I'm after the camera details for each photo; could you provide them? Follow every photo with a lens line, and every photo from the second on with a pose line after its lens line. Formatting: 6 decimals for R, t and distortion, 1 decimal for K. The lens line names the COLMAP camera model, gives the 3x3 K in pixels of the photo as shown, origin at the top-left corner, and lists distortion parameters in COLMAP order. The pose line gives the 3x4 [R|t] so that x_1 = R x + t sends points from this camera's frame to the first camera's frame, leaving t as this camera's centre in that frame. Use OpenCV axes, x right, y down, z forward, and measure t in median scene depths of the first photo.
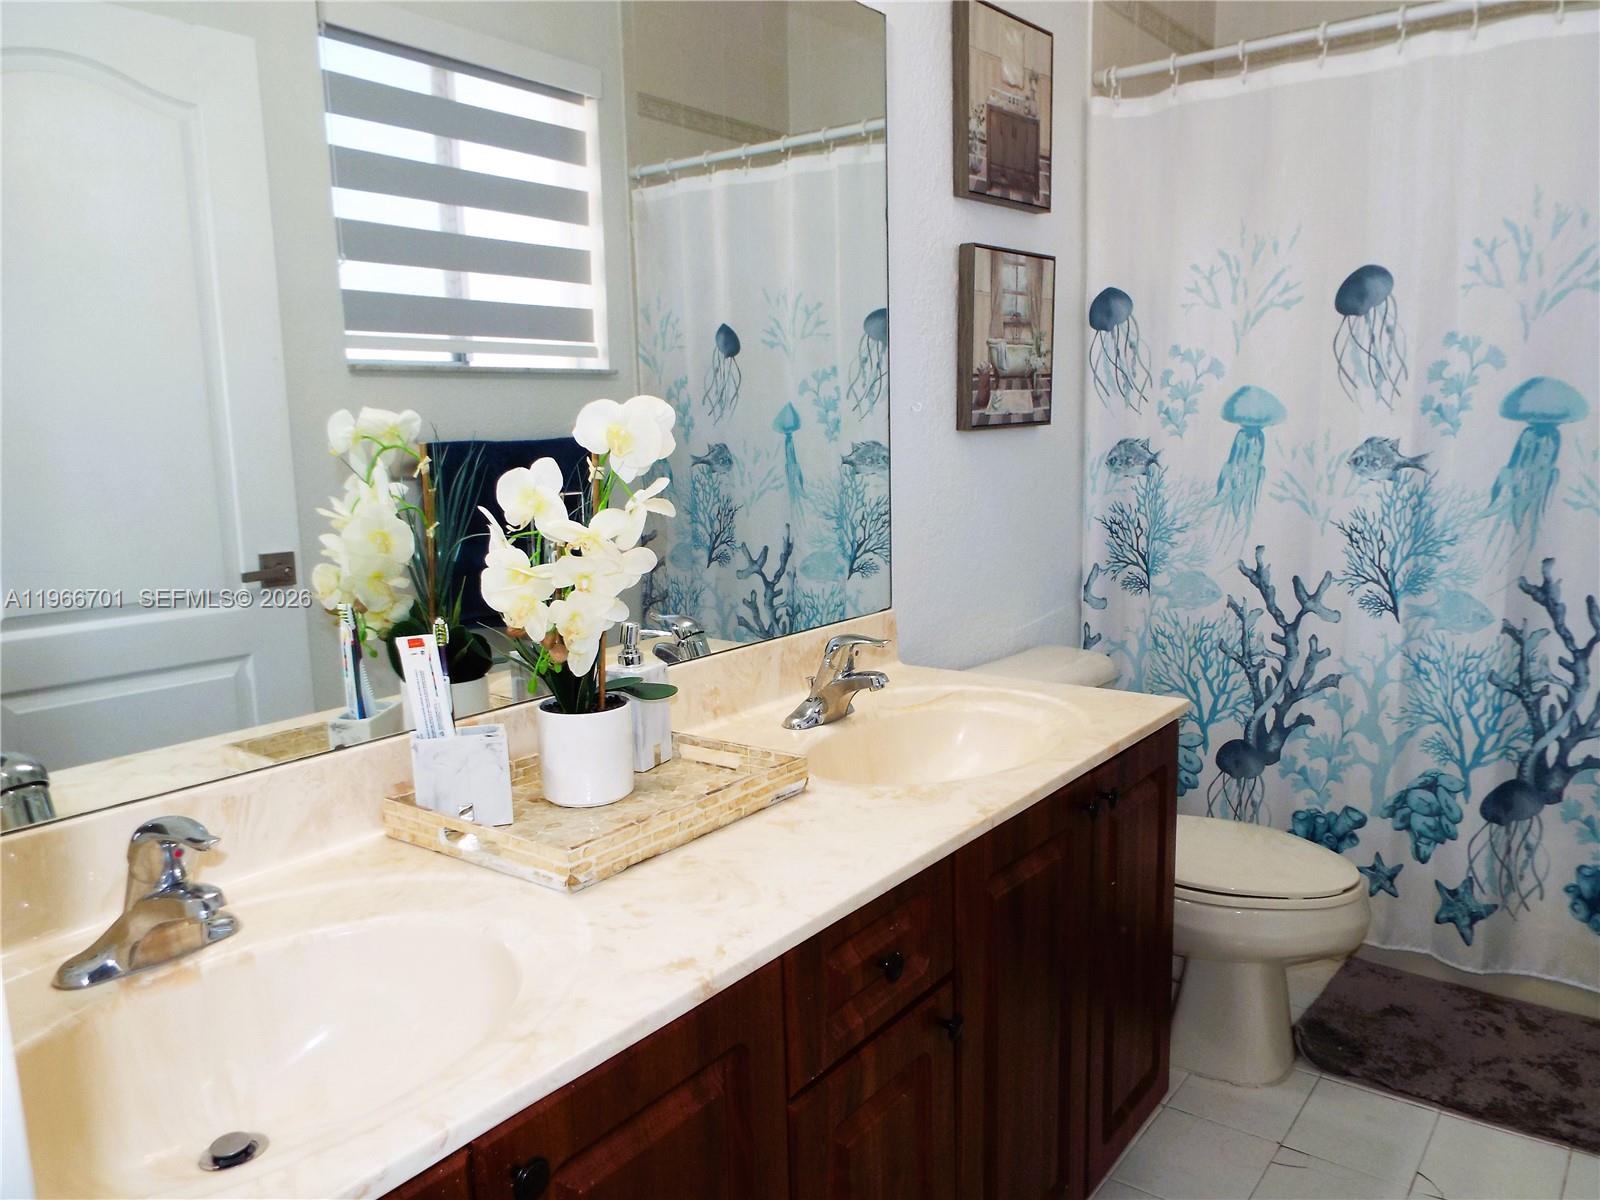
lens RADIAL K [[1185.7, 0, 804.8], [0, 1185.7, 602.6], [0, 0, 1]] dist [0.002635, 0.003000]
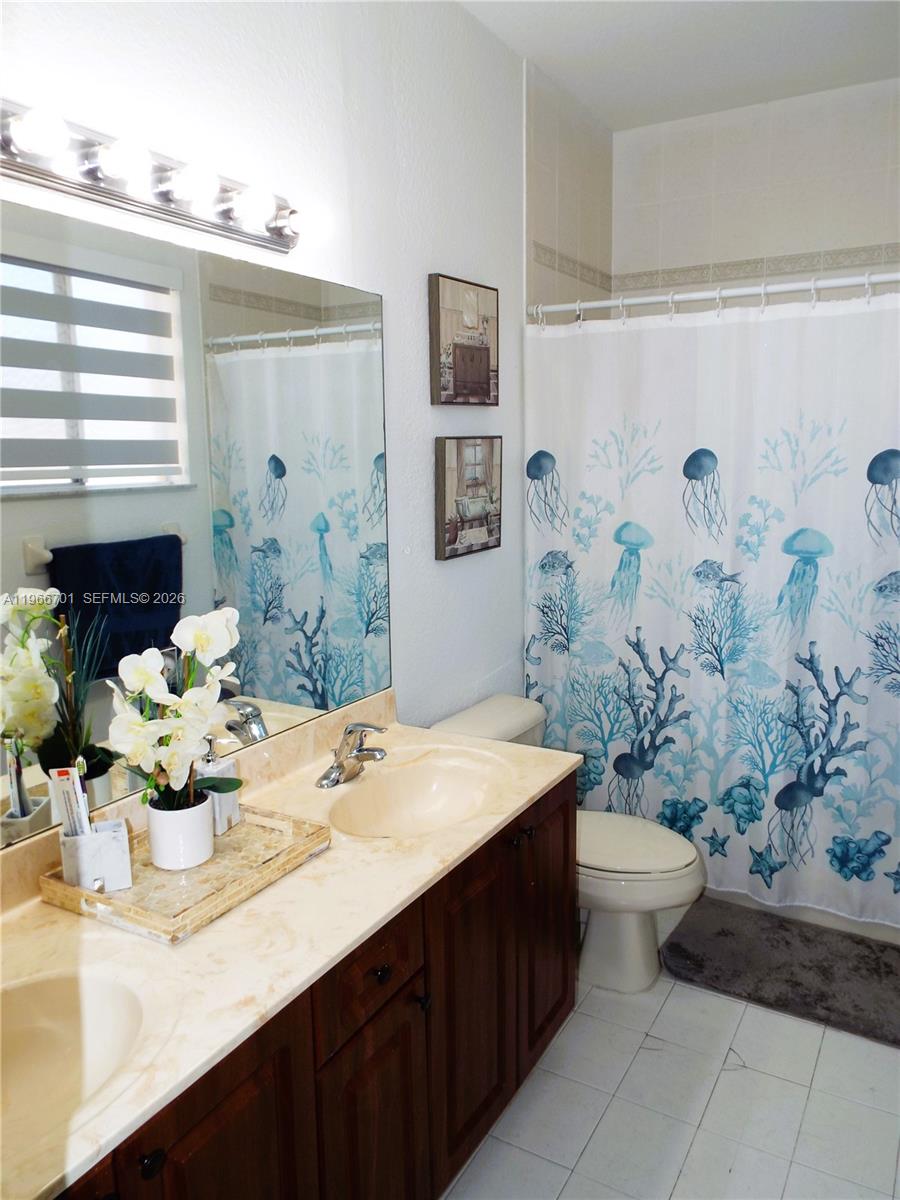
lens RADIAL K [[889.3, 0, 457.1], [0, 889.3, 593.0], [0, 0, 1]] dist [0.002635, 0.003000]
pose [[0.991414, -0.007817, 0.130528, 0.010524], [0.007916, 0.999969, -0.000234, -0.102452], [-0.130523, 0.001265, 0.991445, -0.096210]]
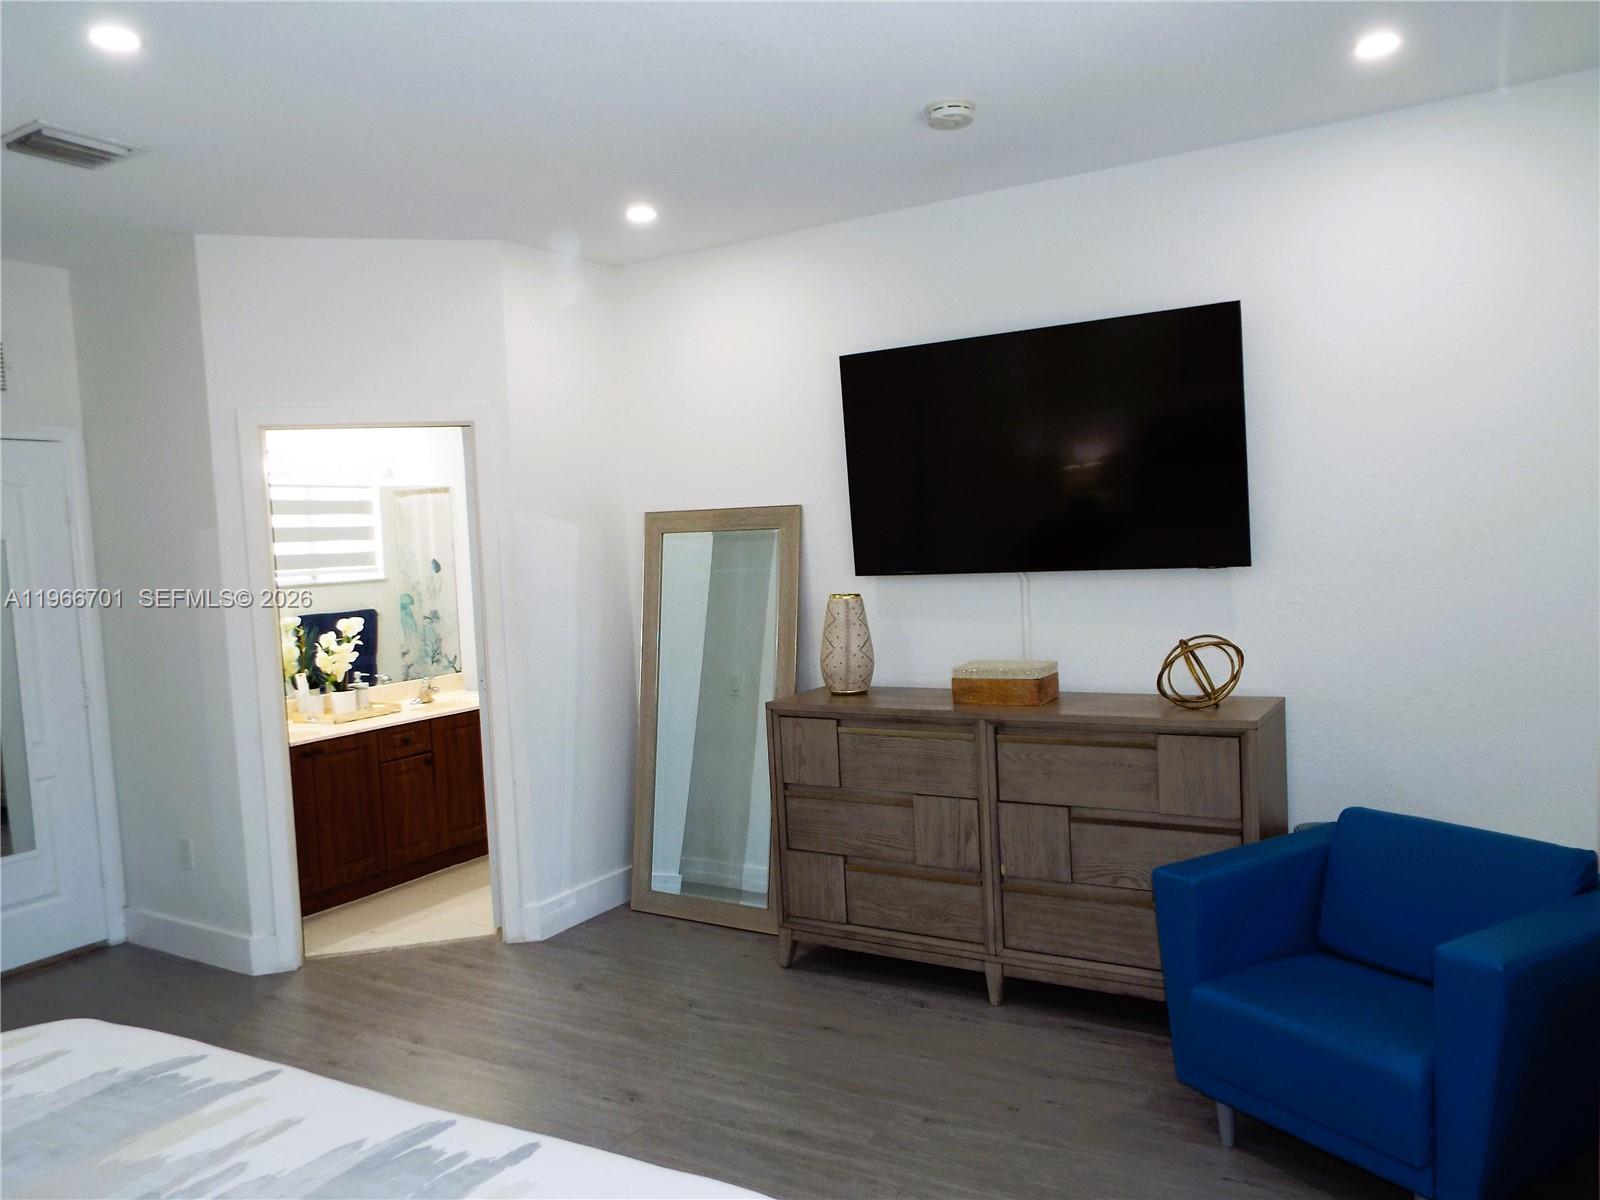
lens RADIAL K [[1185.7, 0, 809.5], [0, 1185.7, 612.2], [0, 0, 1]] dist [0.002635, 0.003000]
pose [[0.993725, -0.022548, 0.109557, 0.583715], [0.032443, 0.995468, -0.089388, 0.140610], [-0.107045, 0.092382, 0.989953, -1.951655]]
